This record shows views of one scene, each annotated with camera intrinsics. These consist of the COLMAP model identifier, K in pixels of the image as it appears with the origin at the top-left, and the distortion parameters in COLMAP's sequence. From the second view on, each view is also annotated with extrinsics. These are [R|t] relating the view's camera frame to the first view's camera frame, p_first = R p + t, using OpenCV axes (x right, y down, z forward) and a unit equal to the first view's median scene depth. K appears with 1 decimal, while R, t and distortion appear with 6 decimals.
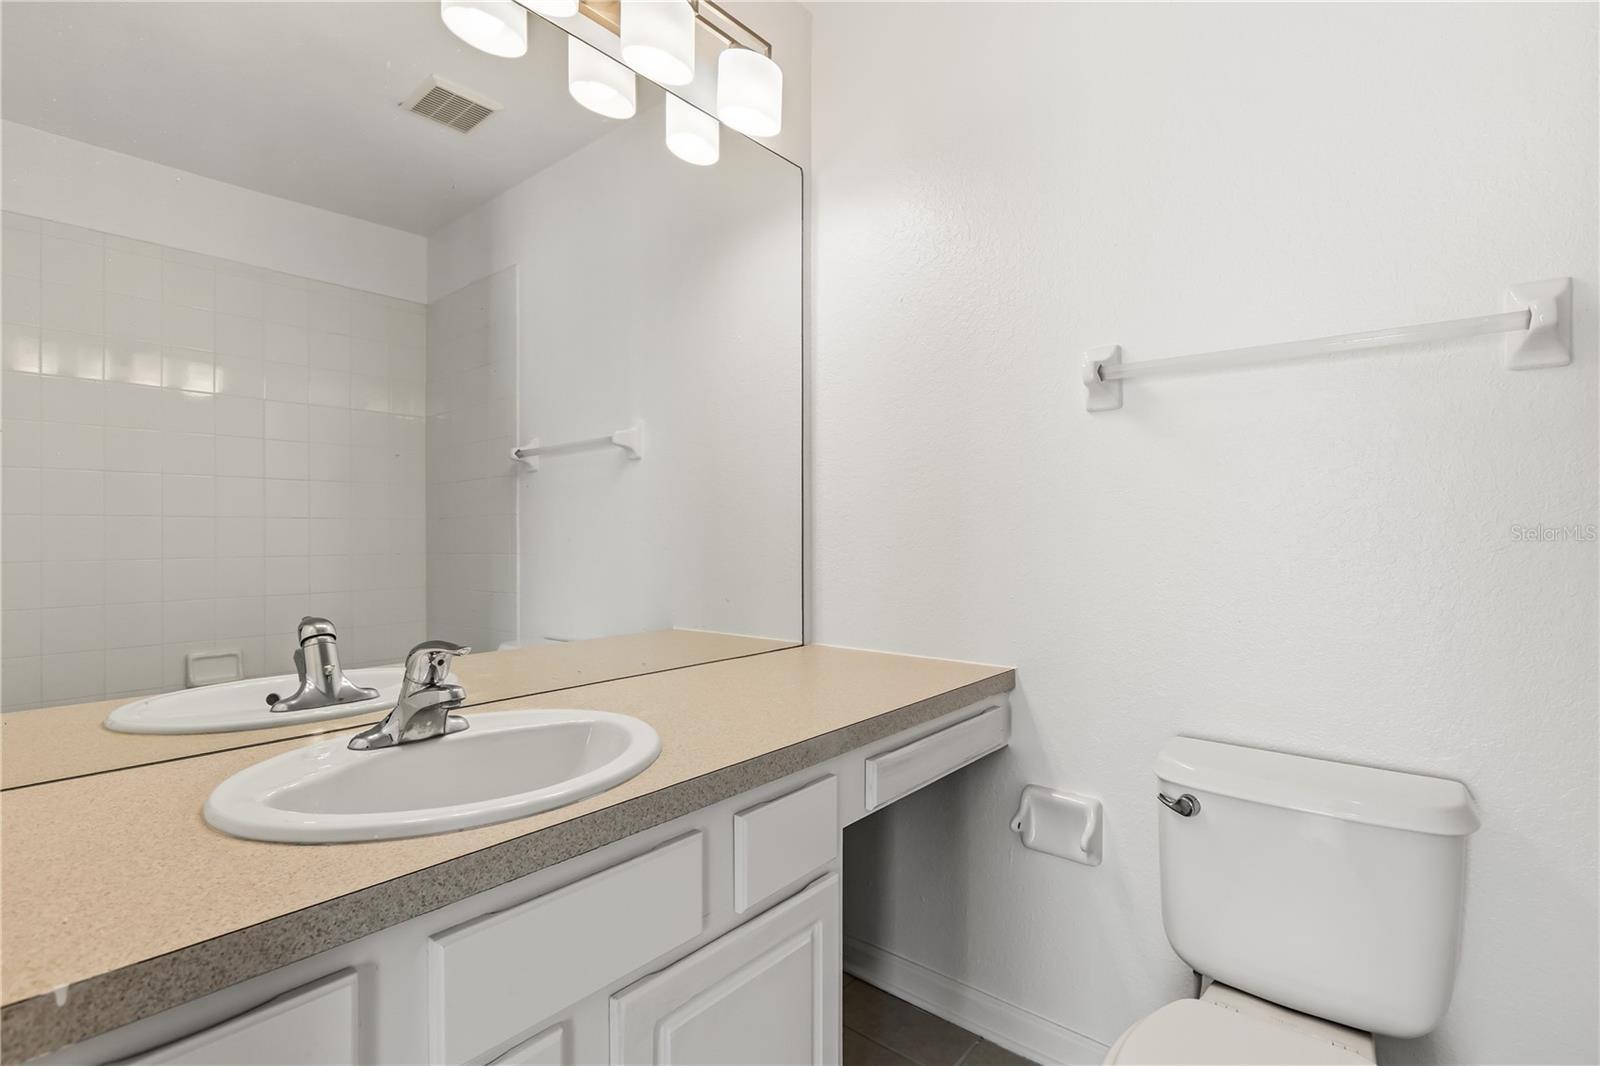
lens RADIAL K [[749.7, 0, 808.6], [0, 749.7, 529.5], [0, 0, 1]] dist [0.000886, 0.000246]
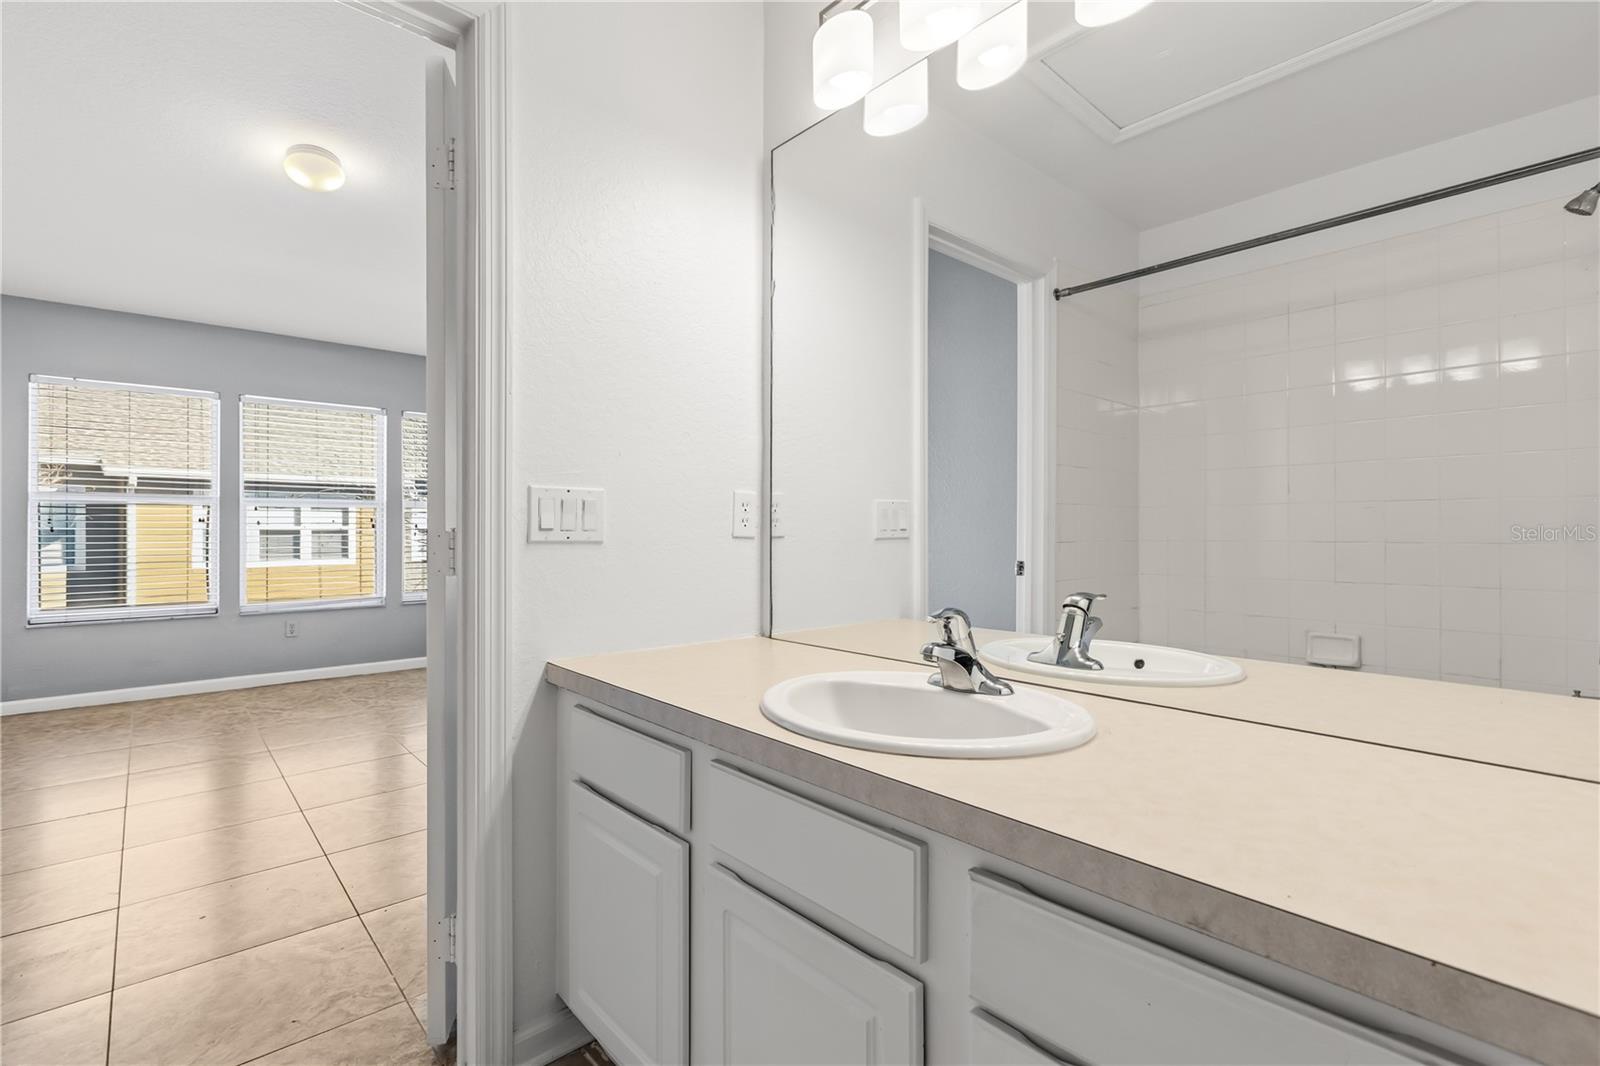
lens RADIAL K [[733.7, 0, 802.0], [0, 733.7, 528.2], [0, 0, 1]] dist [0.000958, 0.000517]
pose [[-0.131156, 0.004059, -0.991353, 0.649657], [0.004970, 0.999982, 0.003437, 0.008449], [0.991349, -0.004476, -0.131173, 0.822470]]
